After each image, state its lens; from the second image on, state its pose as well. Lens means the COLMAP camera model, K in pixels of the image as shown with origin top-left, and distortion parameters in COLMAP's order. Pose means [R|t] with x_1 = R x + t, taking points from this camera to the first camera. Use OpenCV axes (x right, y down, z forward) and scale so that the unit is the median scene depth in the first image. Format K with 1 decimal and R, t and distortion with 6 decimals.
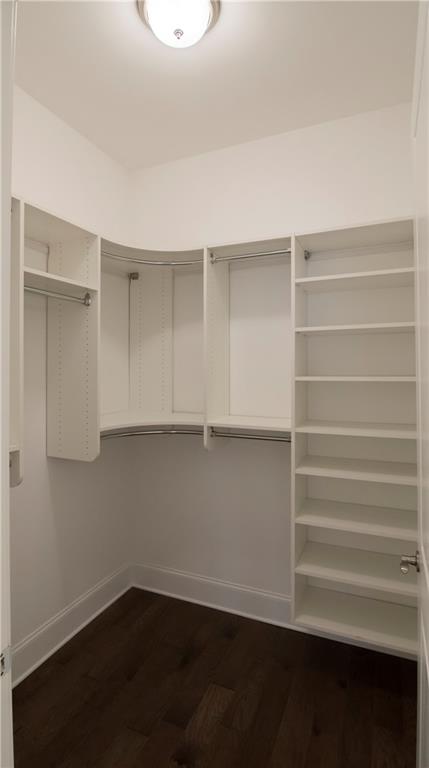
lens RADIAL K [[390.3, 0, 213.2], [0, 390.3, 380.0], [0, 0, 1]] dist [0.001256, 0.000415]
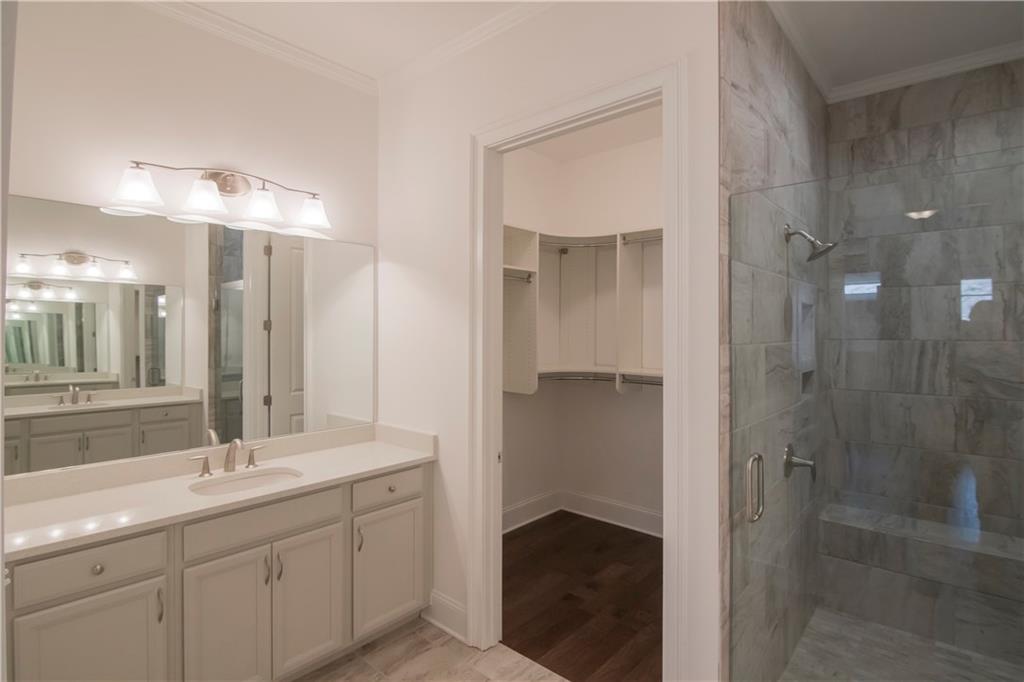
lens RADIAL K [[496.9, 0, 510.9], [0, 496.9, 336.0], [0, 0, 1]] dist [-0.003783, -0.000202]
pose [[0.949251, 0.002834, -0.314507, 0.156706], [-0.006987, 0.999903, -0.012076, 0.016245], [0.314442, 0.013661, 0.949178, -0.637122]]
